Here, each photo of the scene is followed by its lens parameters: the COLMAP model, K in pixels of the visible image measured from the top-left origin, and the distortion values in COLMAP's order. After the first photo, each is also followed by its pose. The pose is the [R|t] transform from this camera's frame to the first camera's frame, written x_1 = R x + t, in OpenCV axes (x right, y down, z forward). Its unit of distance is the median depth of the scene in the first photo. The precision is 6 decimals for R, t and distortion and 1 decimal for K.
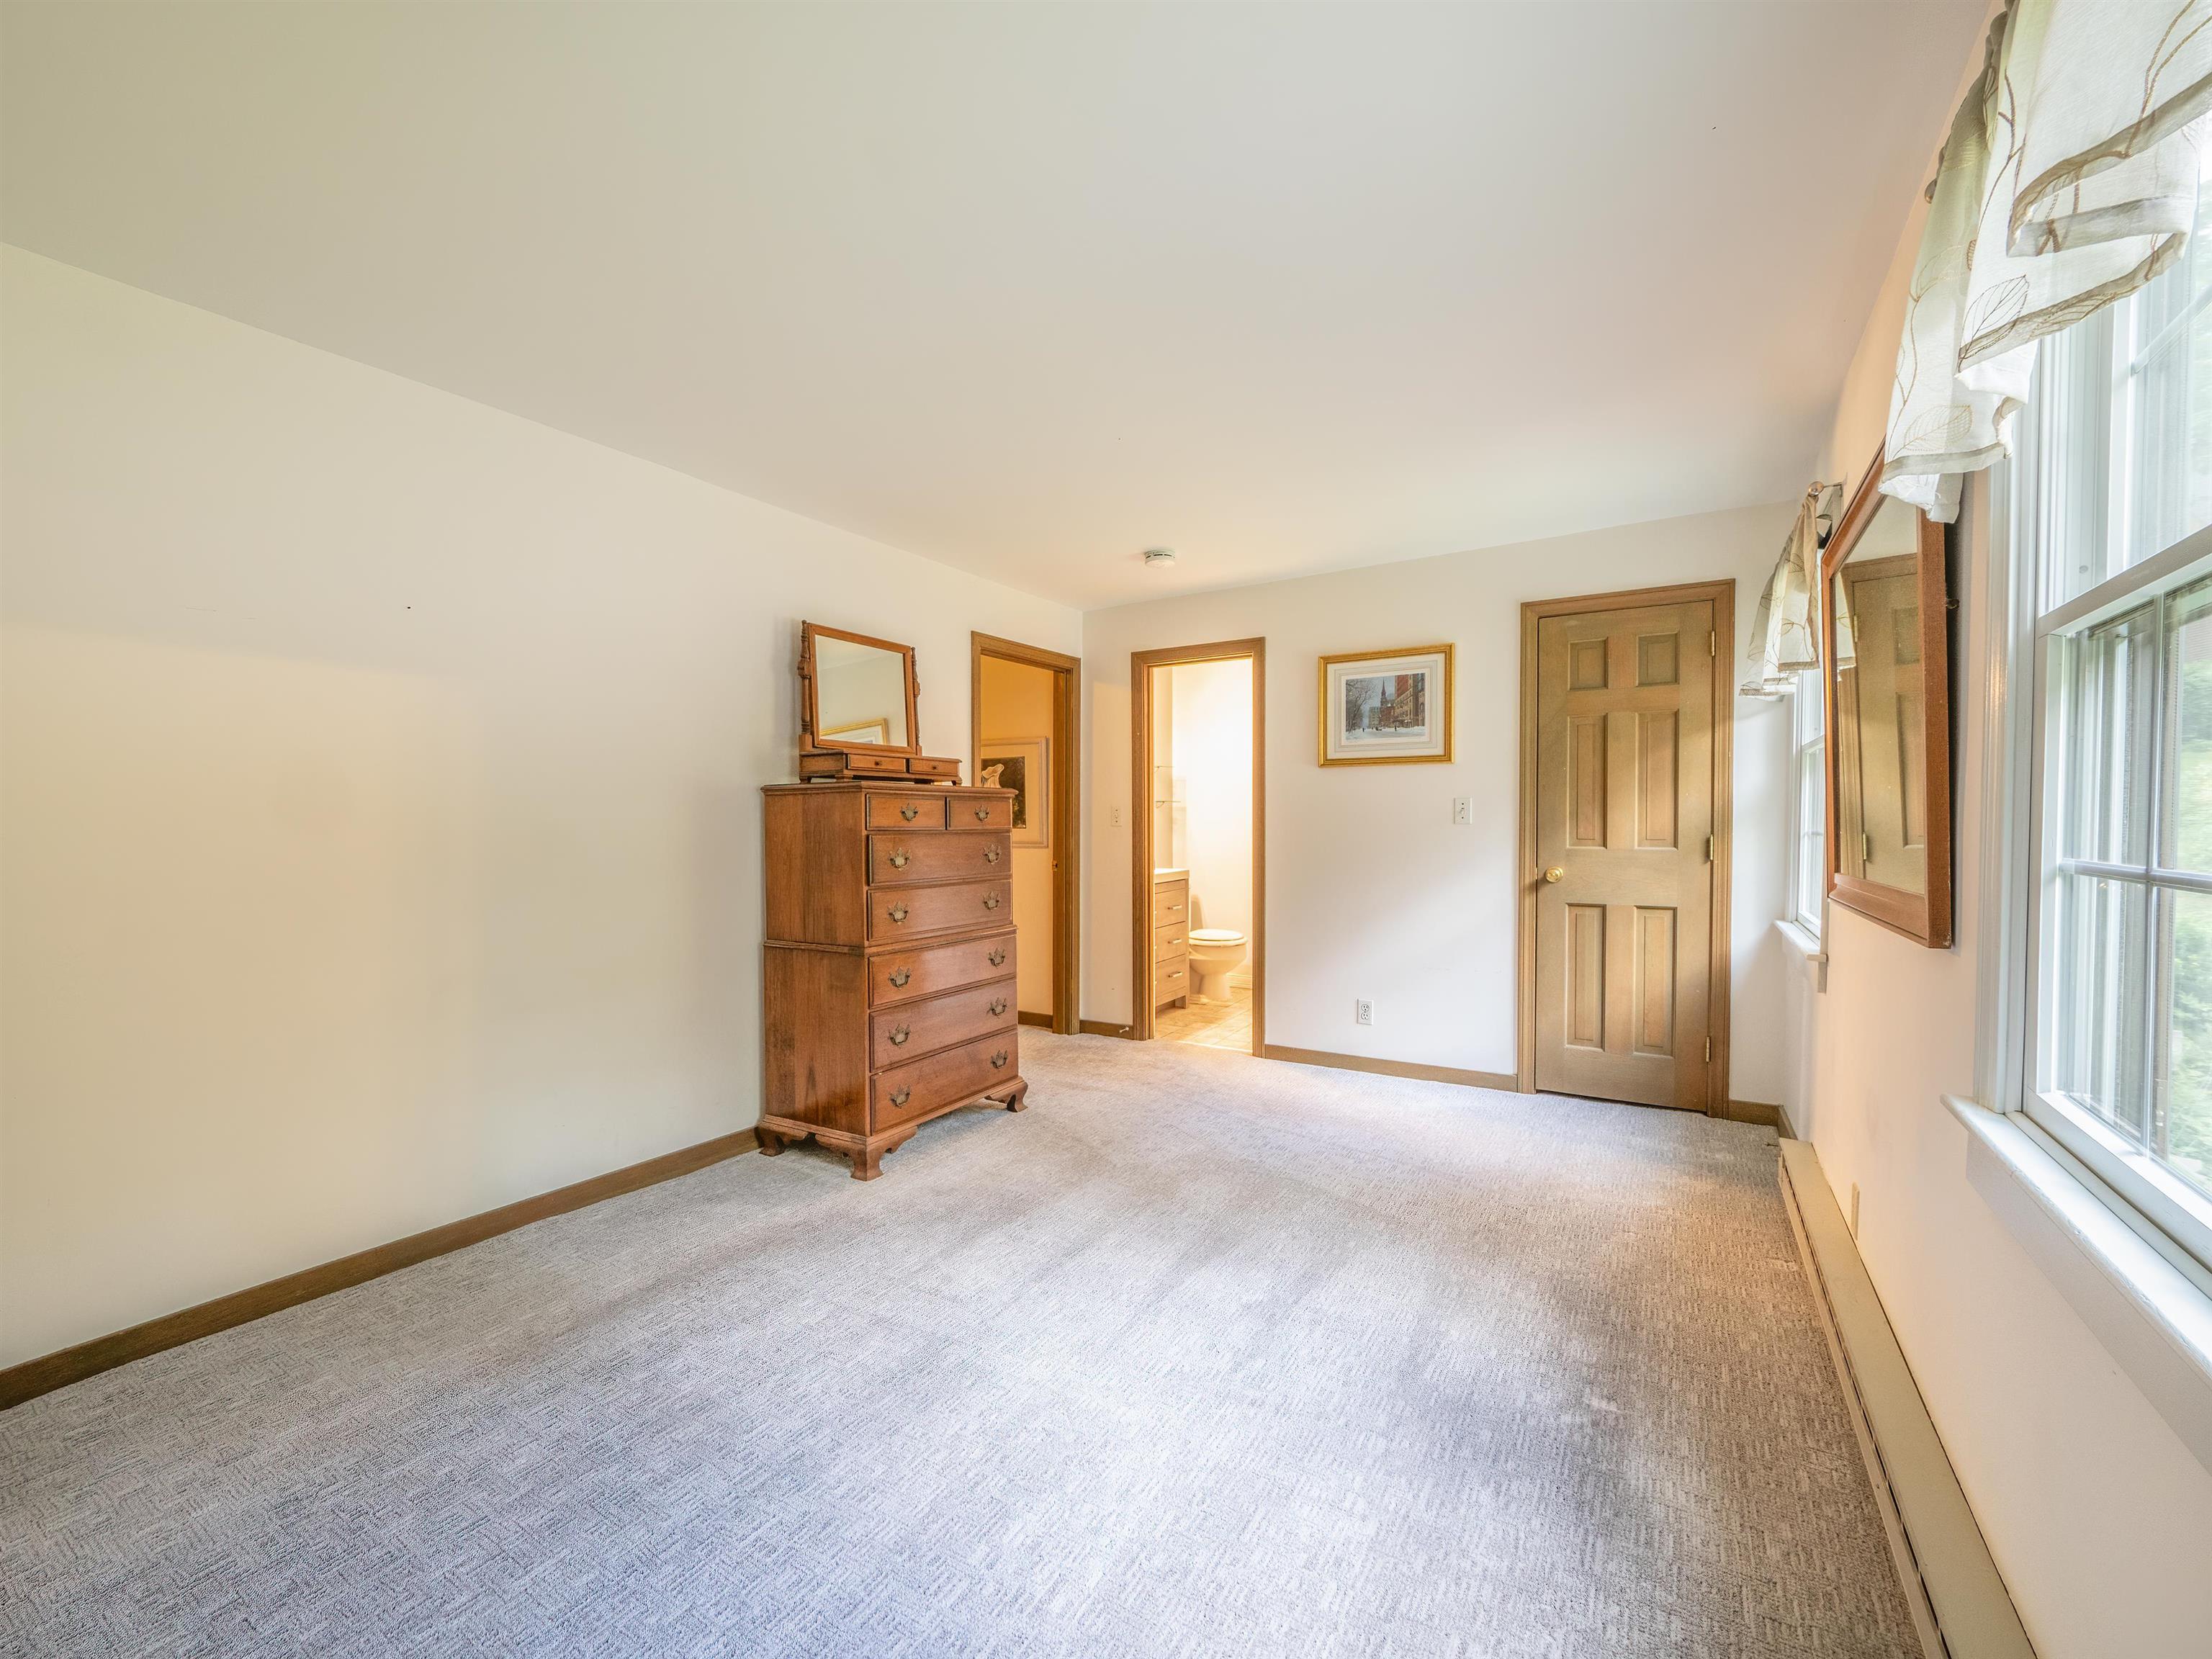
lens RADIAL K [[932.2, 0, 1097.9], [0, 932.2, 835.0], [0, 0, 1]] dist [-0.005070, -0.001473]
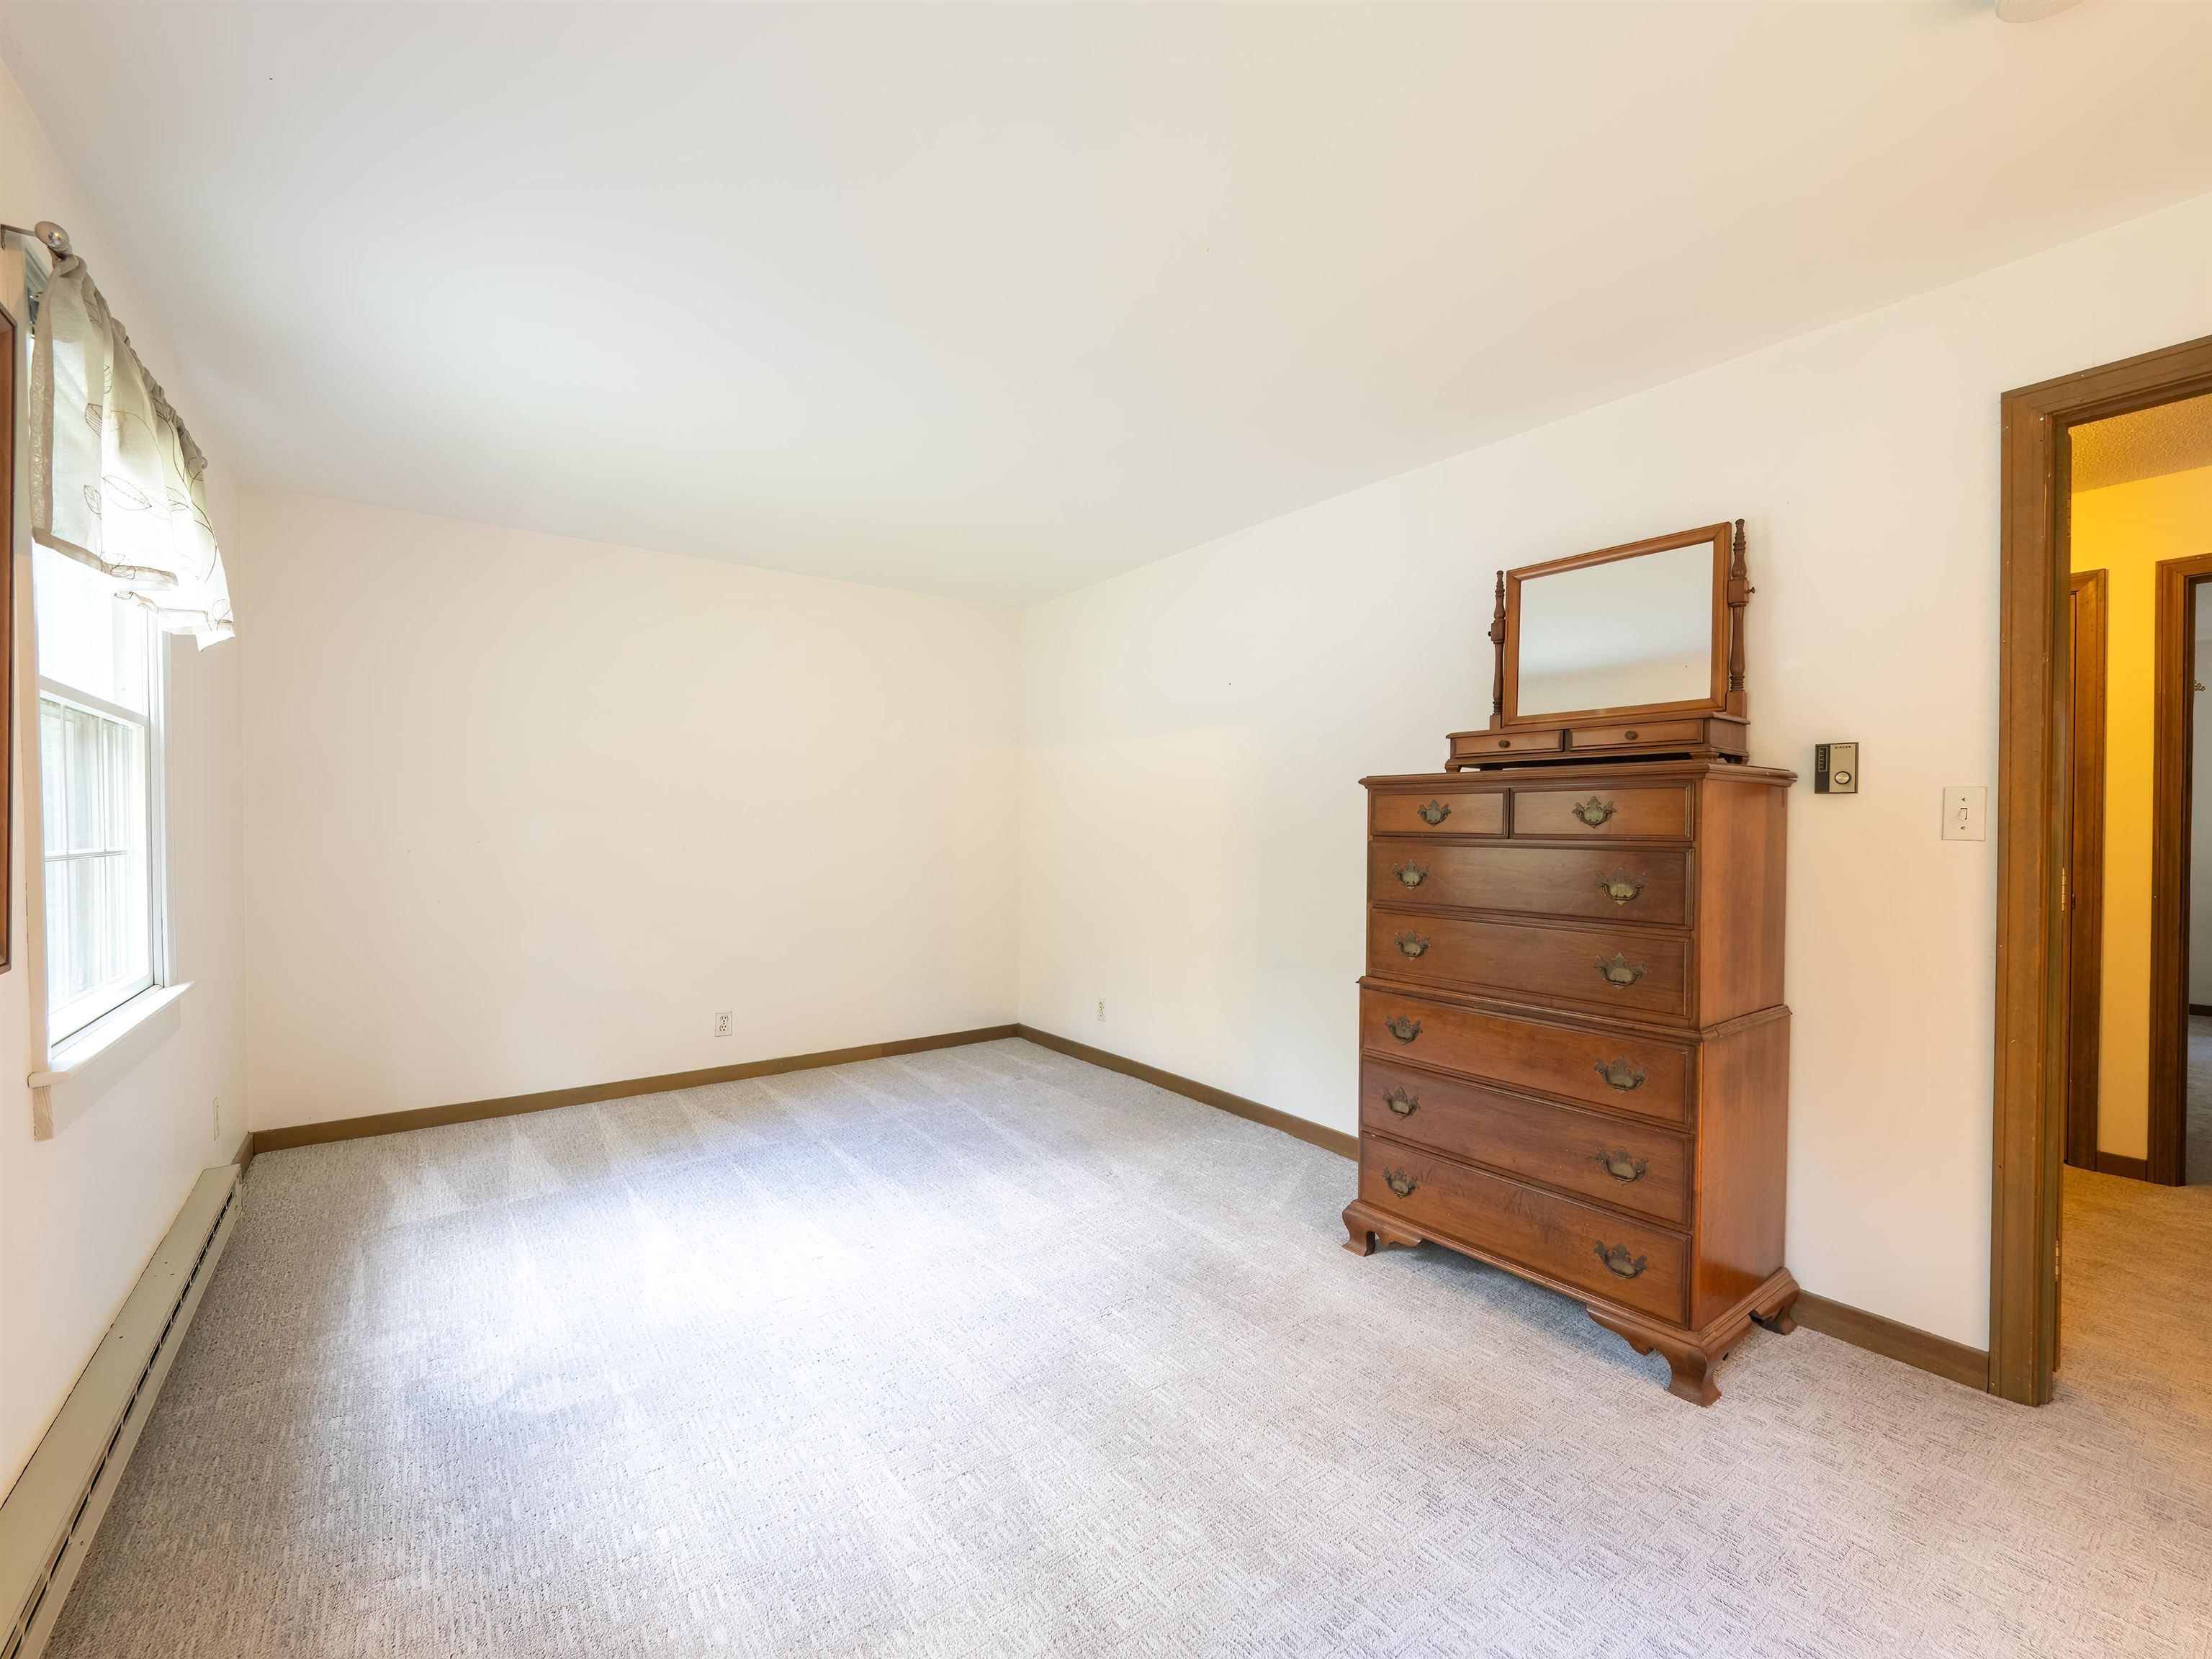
lens RADIAL K [[932.2, 0, 1088.4], [0, 932.2, 829.5], [0, 0, 1]] dist [-0.005070, -0.001473]
pose [[-0.381529, 0.011916, -0.924280, 0.566670], [-0.012593, 0.999757, 0.018087, -0.020277], [0.924271, 0.018540, -0.381286, 1.002677]]
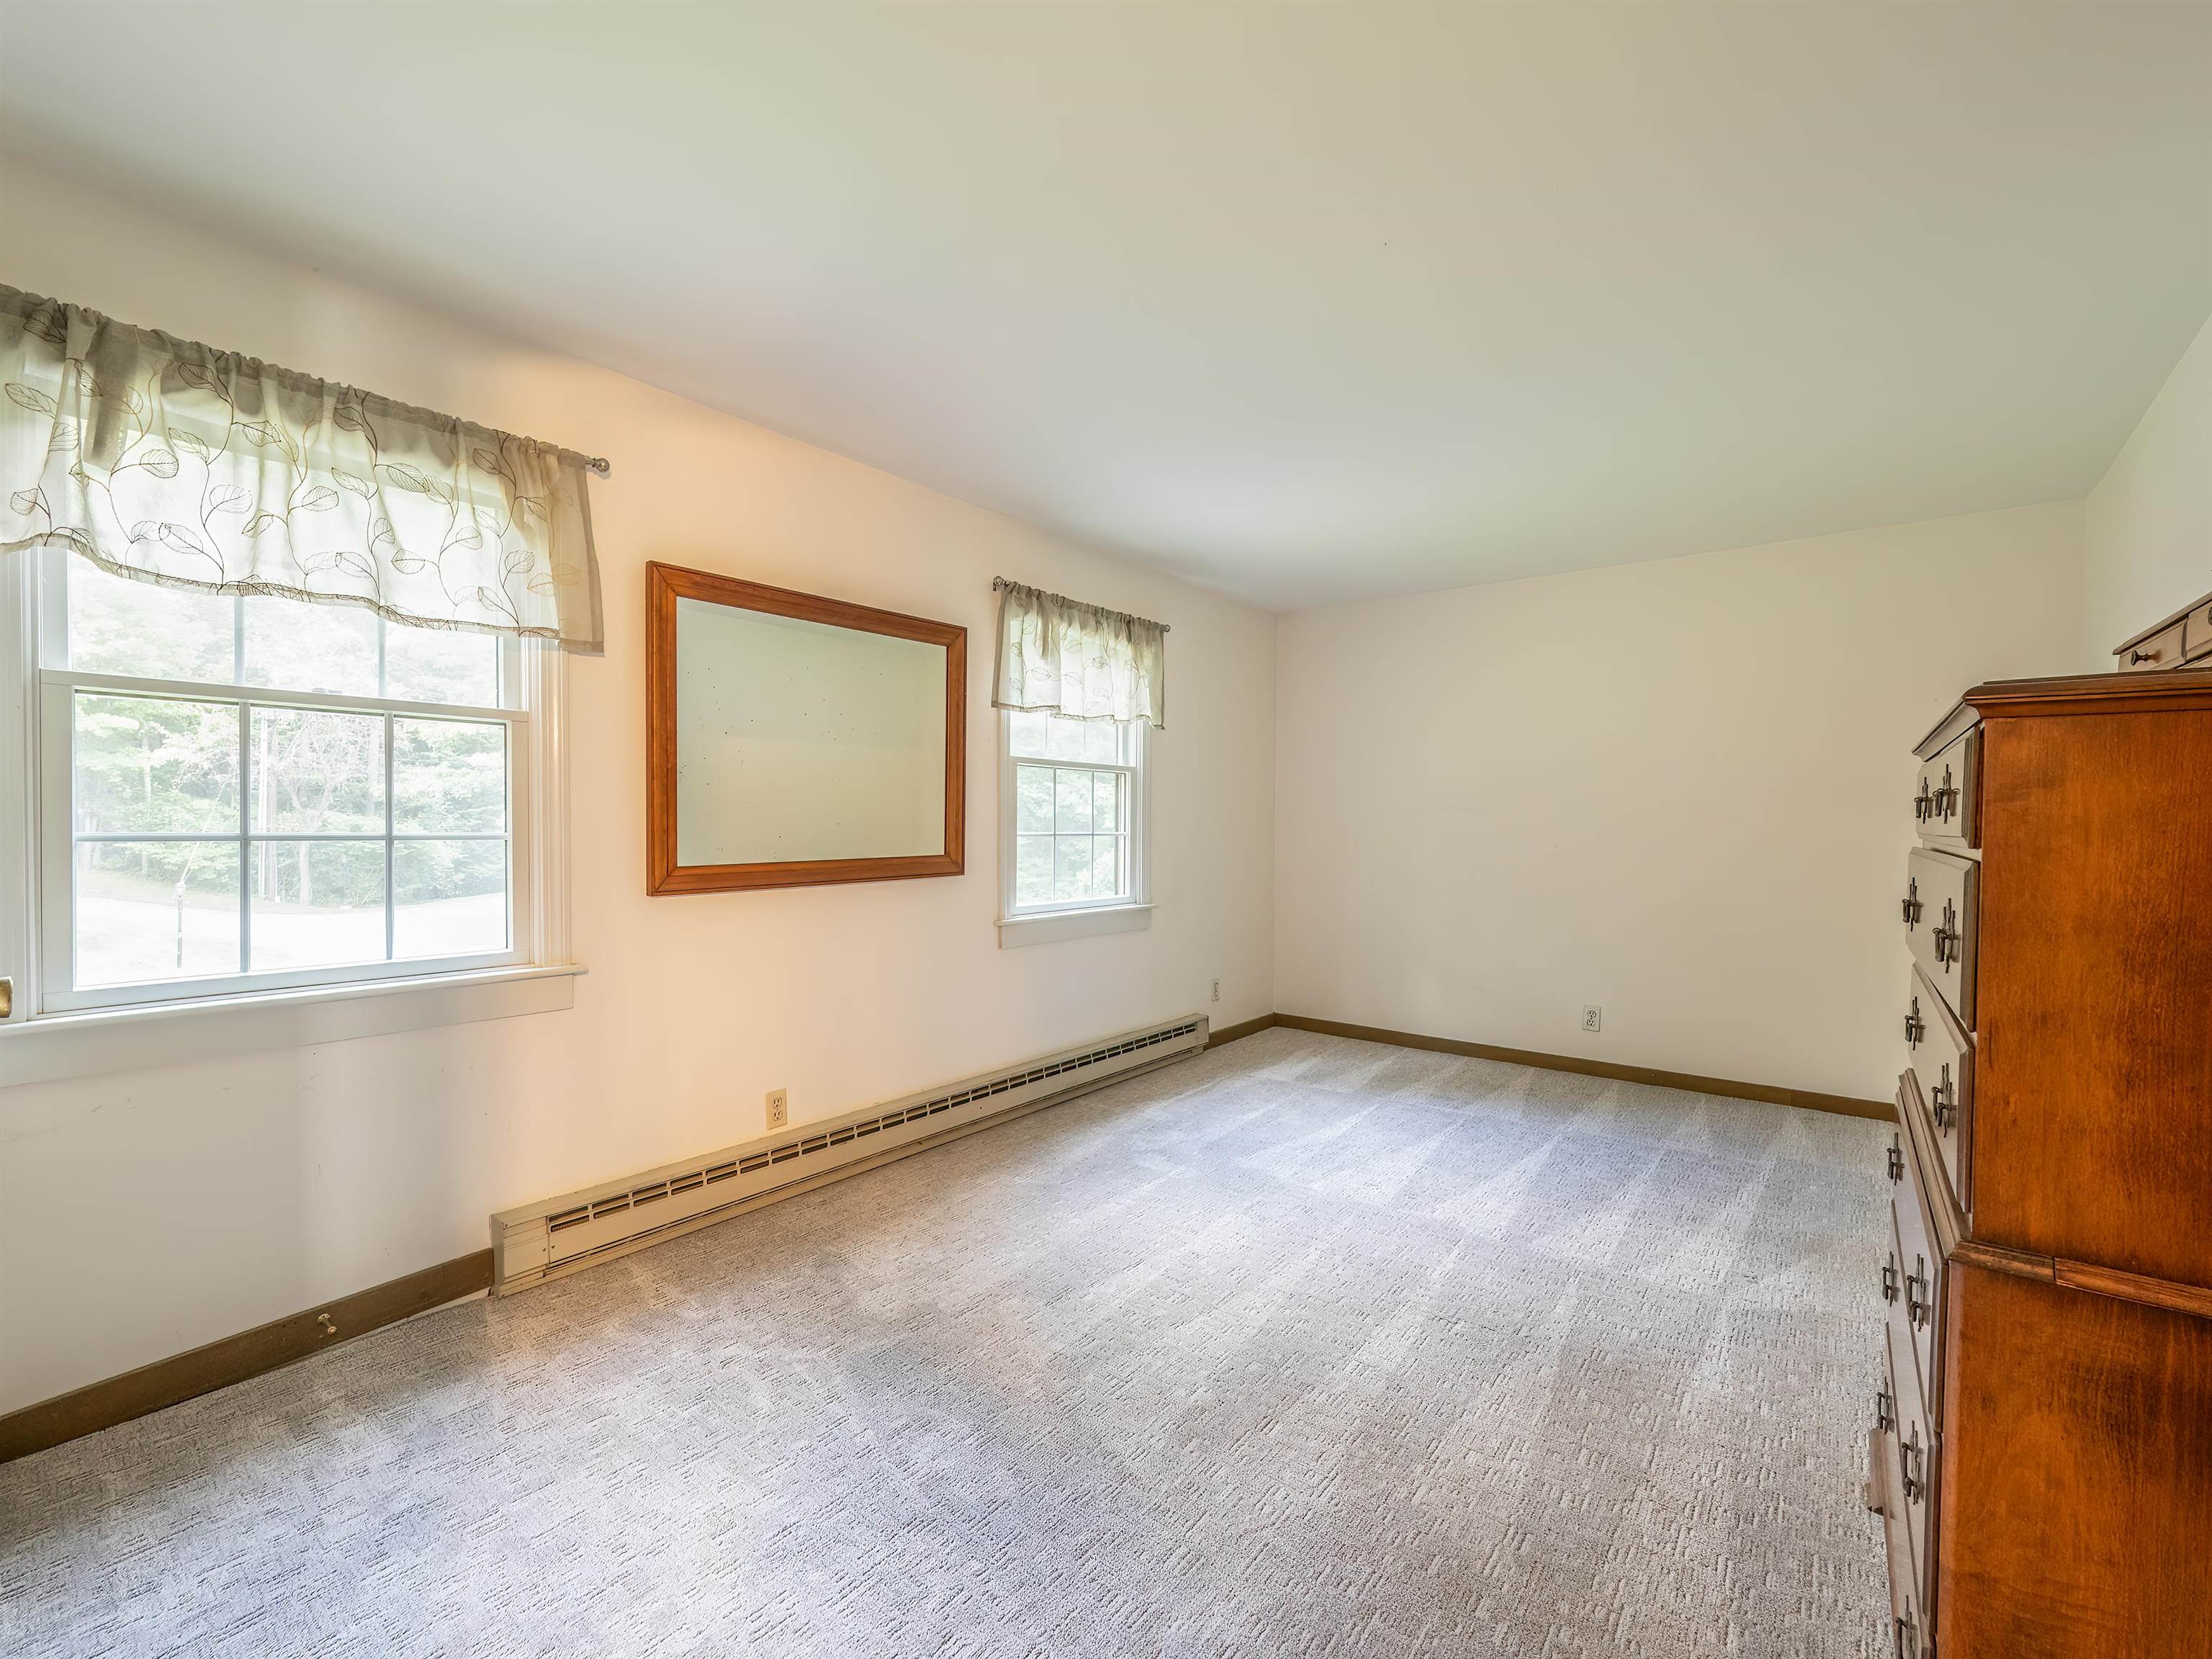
lens RADIAL K [[932.2, 0, 1113.5], [0, 932.2, 833.7], [0, 0, 1]] dist [-0.005070, -0.001473]
pose [[-0.994241, -0.000522, 0.107162, 0.157108], [0.002350, 0.999641, 0.026677, -0.023603], [-0.107137, 0.026775, -0.993884, 1.393465]]
